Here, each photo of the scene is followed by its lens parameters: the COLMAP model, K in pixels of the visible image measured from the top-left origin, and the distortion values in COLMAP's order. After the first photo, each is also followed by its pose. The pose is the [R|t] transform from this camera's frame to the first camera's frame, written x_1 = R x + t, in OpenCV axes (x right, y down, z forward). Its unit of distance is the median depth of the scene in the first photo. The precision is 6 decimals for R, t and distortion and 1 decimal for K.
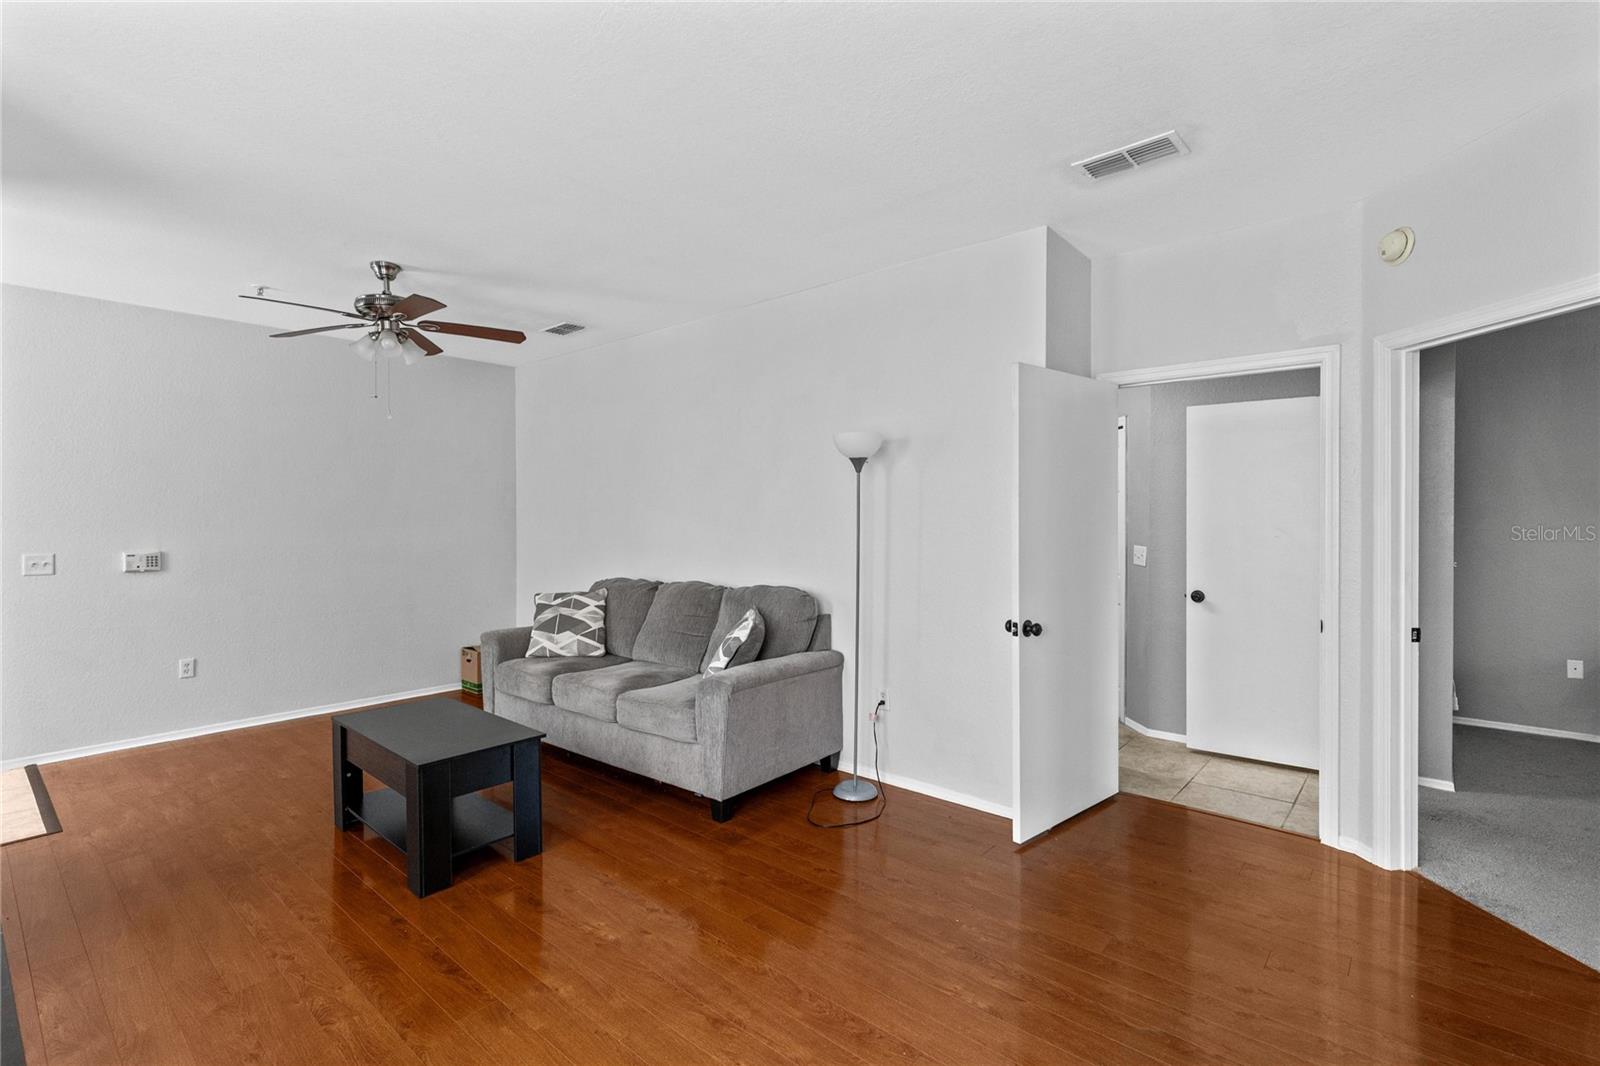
lens RADIAL K [[746.1, 0, 804.9], [0, 746.1, 527.6], [0, 0, 1]] dist [0.000936, 0.000266]
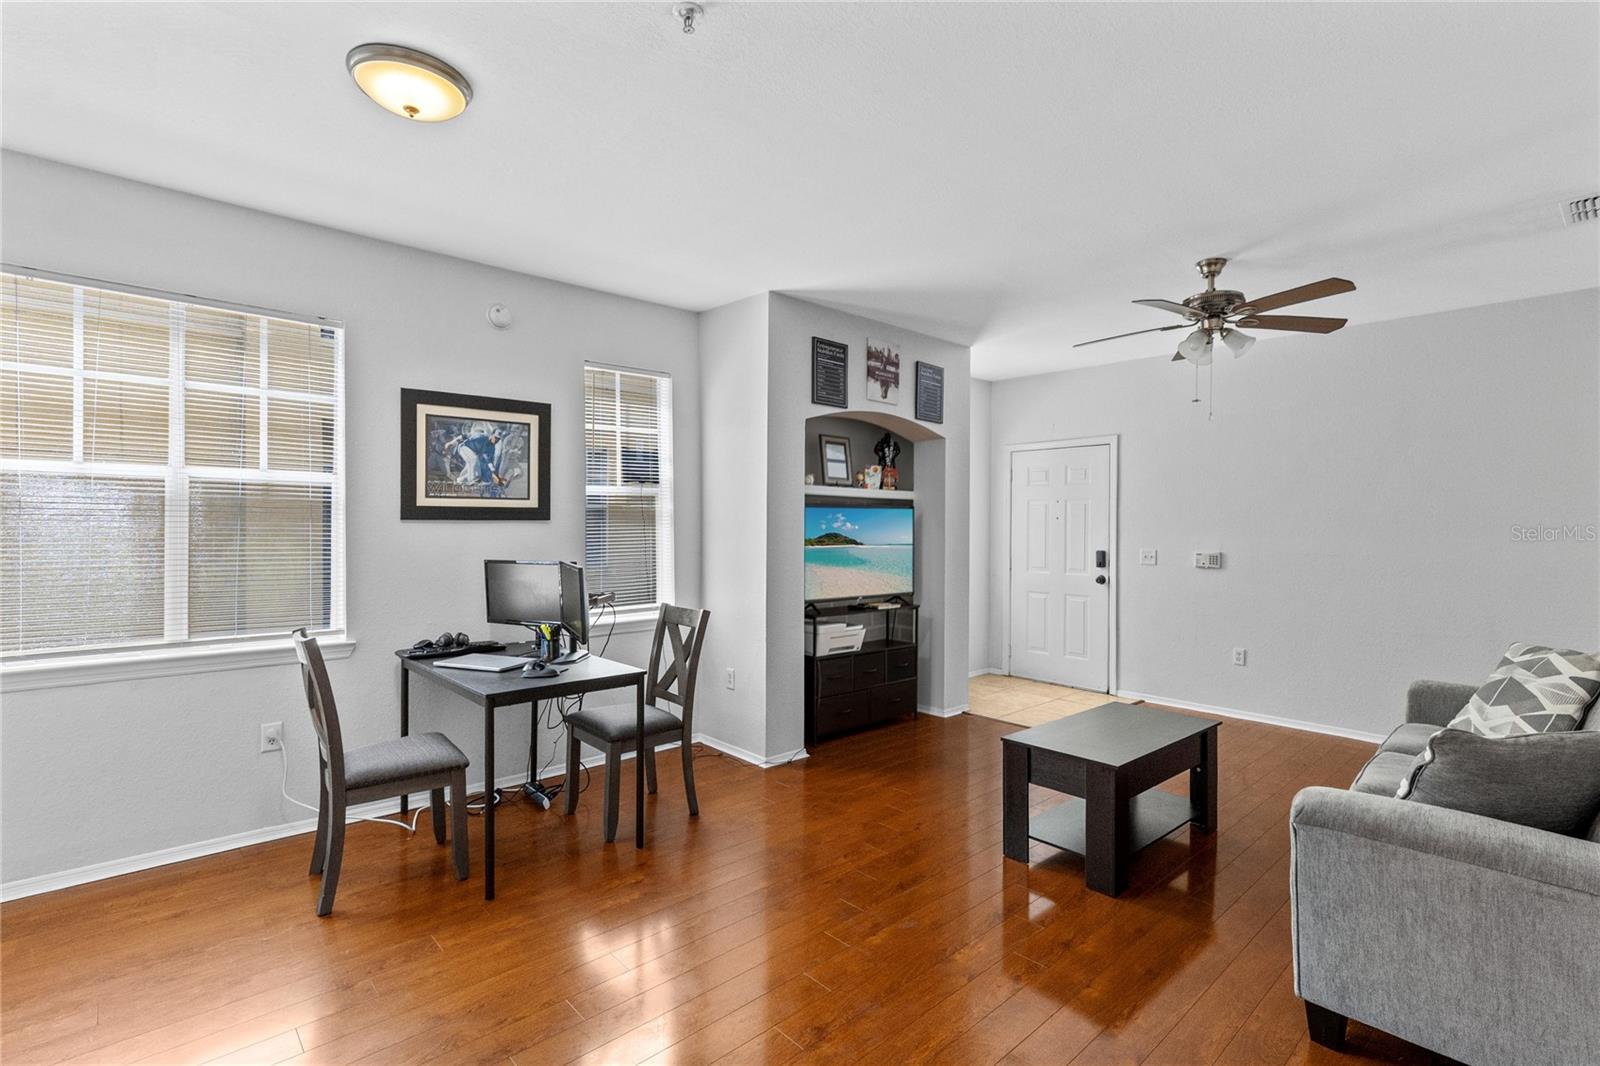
lens RADIAL K [[746.1, 0, 804.9], [0, 746.1, 527.6], [0, 0, 1]] dist [0.000936, 0.000266]
pose [[-0.112847, 0.008586, -0.993575, 0.379013], [-0.028108, 0.999535, 0.011830, -0.002133], [0.993215, 0.029262, -0.112554, 0.482749]]
